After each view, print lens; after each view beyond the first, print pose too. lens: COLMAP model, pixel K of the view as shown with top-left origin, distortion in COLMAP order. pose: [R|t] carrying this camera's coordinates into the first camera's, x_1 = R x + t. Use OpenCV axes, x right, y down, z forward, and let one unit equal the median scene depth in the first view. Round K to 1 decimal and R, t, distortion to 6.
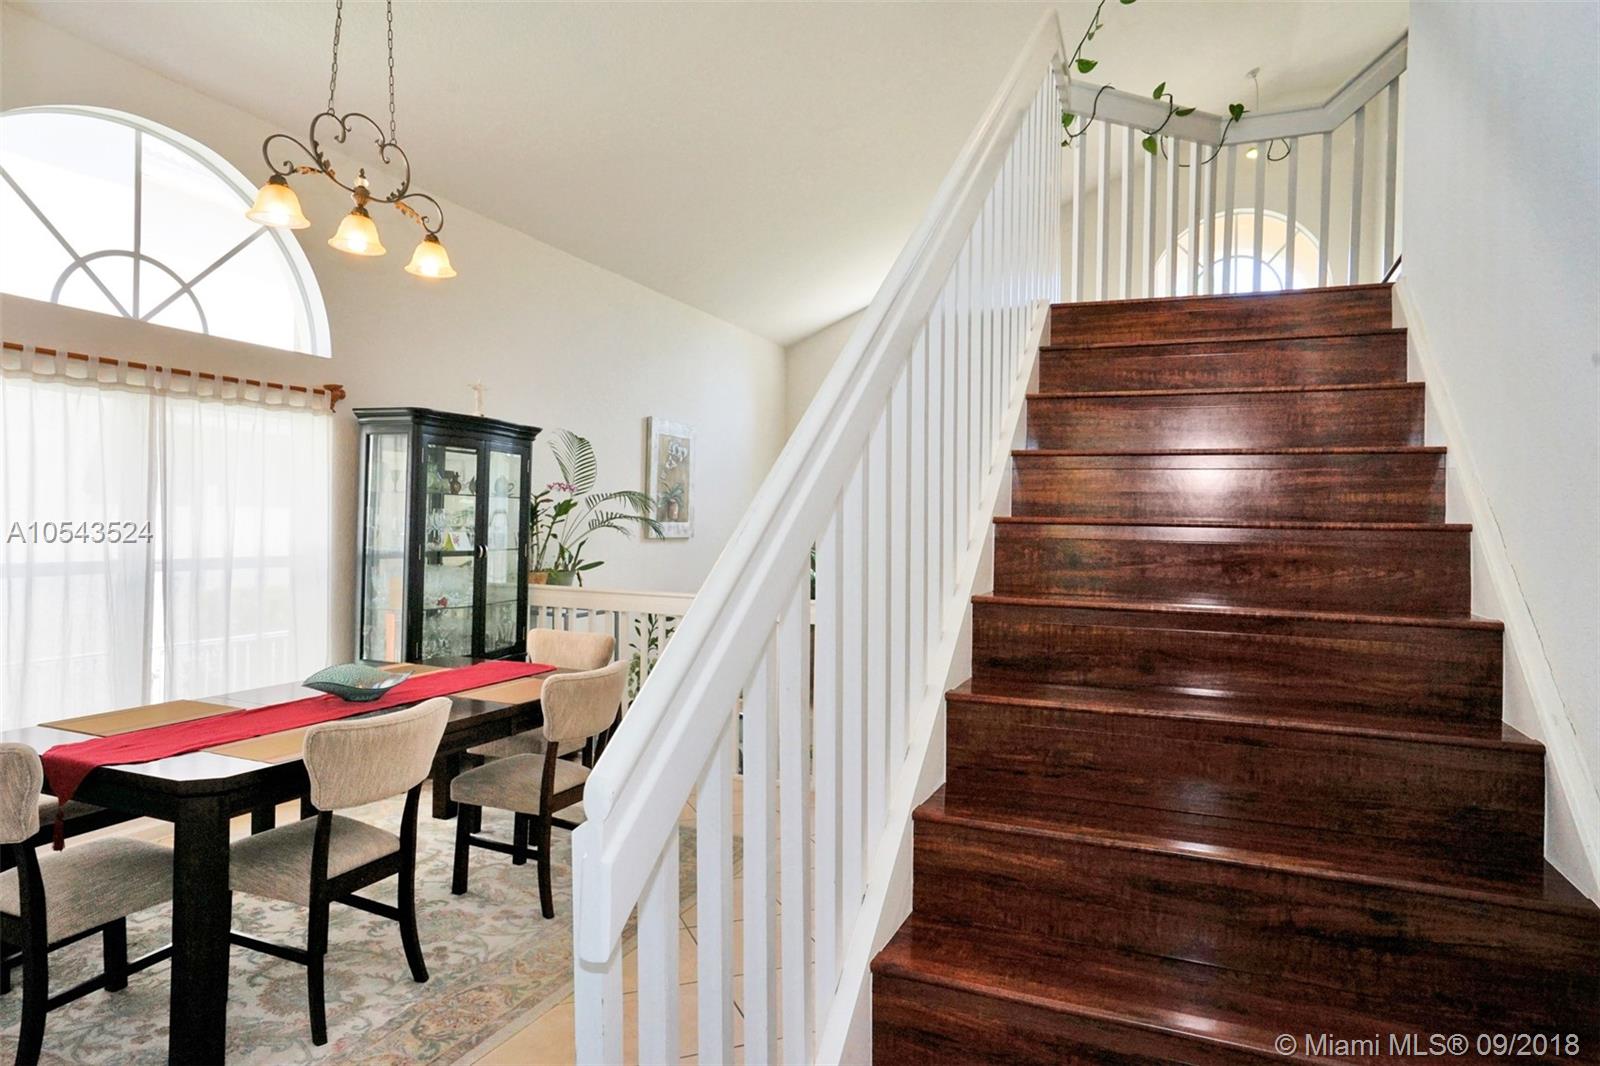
lens RADIAL K [[951.1, 0, 800.0], [0, 951.1, 533.0], [0, 0, 1]] dist [-0.016440, 0.016579]
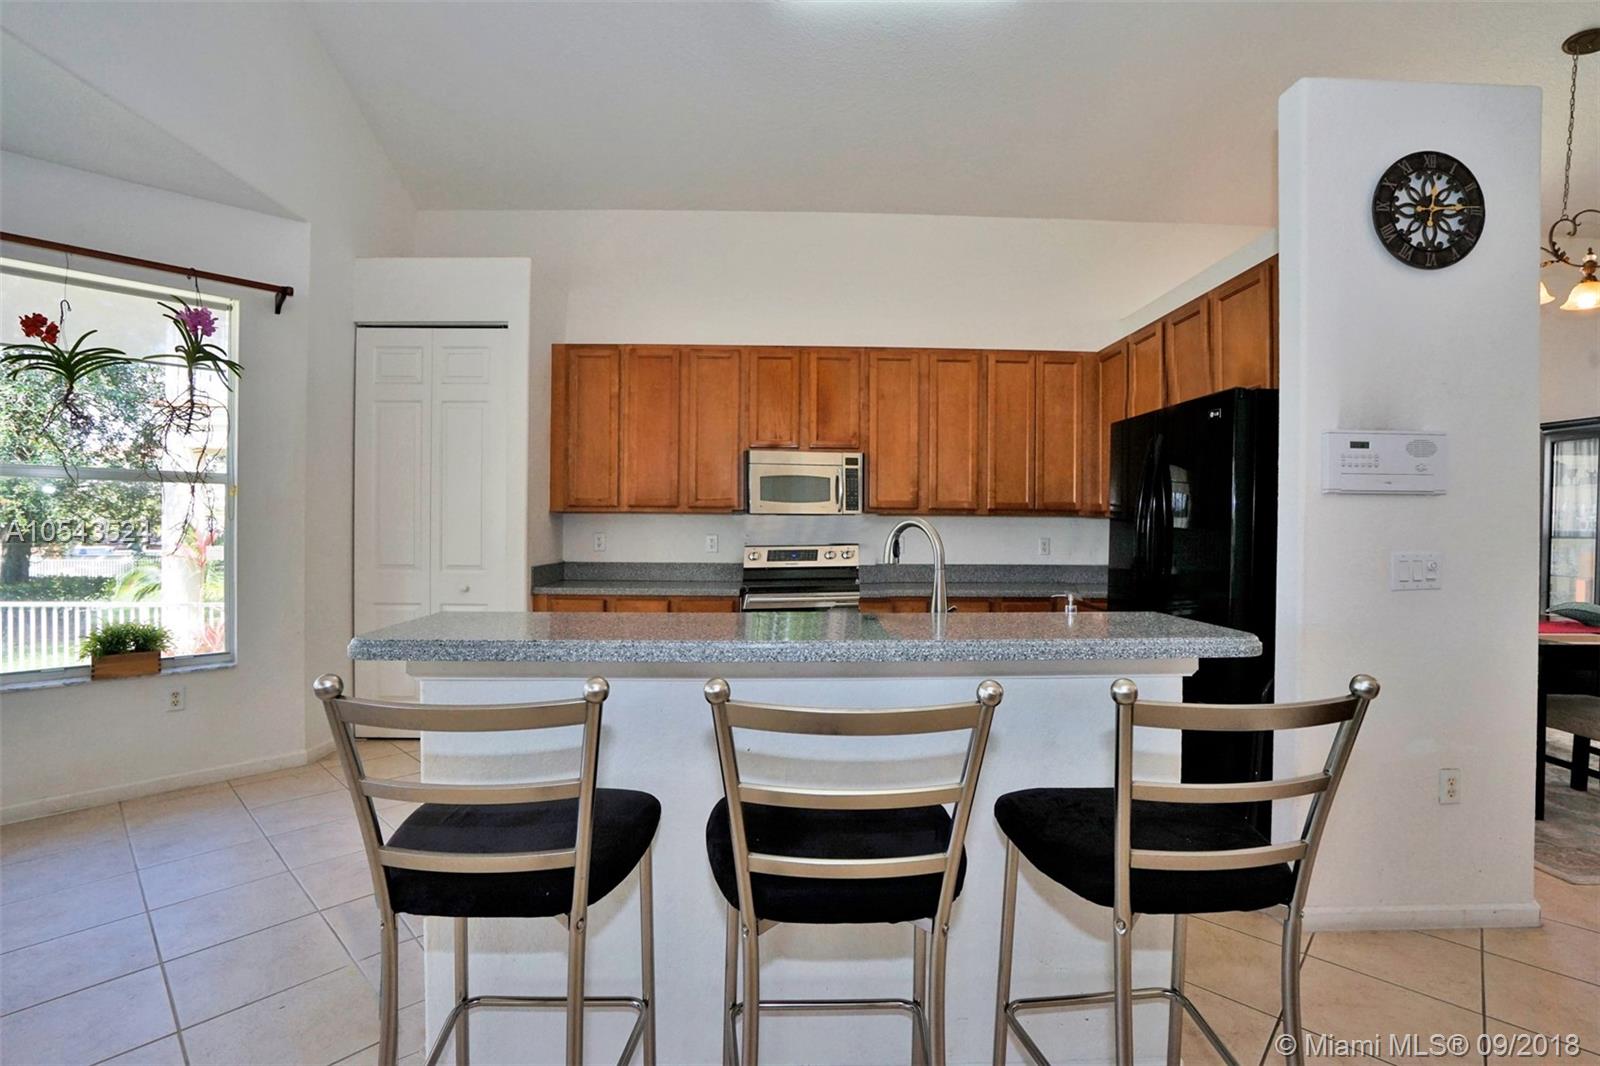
lens RADIAL K [[744.9, 0, 797.0], [0, 744.9, 528.9], [0, 0, 1]] dist [-0.063691, 0.024220]
pose [[0.423808, -0.013337, -0.905654, -0.006333], [-0.009174, 0.999777, -0.019016, 0.045262], [0.905706, 0.016367, 0.423591, -0.367278]]
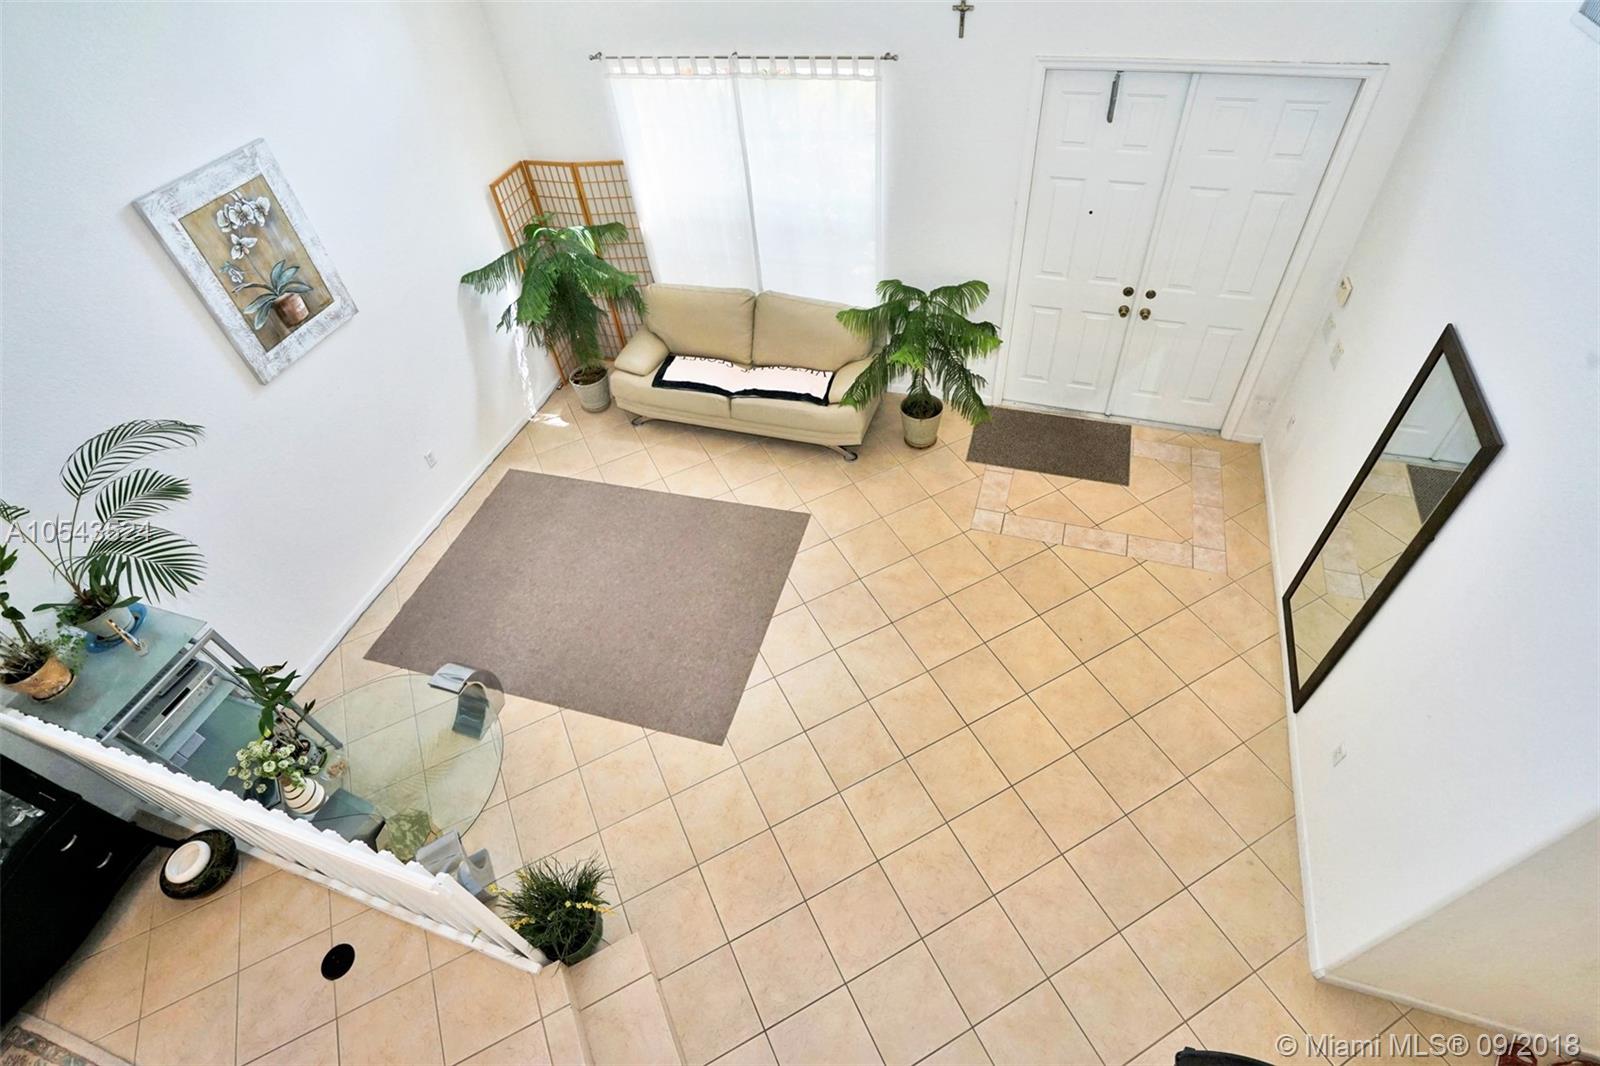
lens RADIAL K [[754.3, 0, 799.1], [0, 754.3, 530.7], [0, 0, 1]] dist [-0.062154, 0.025969]
pose [[0.991694, -0.127338, -0.018118, 0.320729], [0.101257, 0.686073, 0.720452, -0.401303], [-0.079311, -0.716302, 0.693268, 0.863592]]
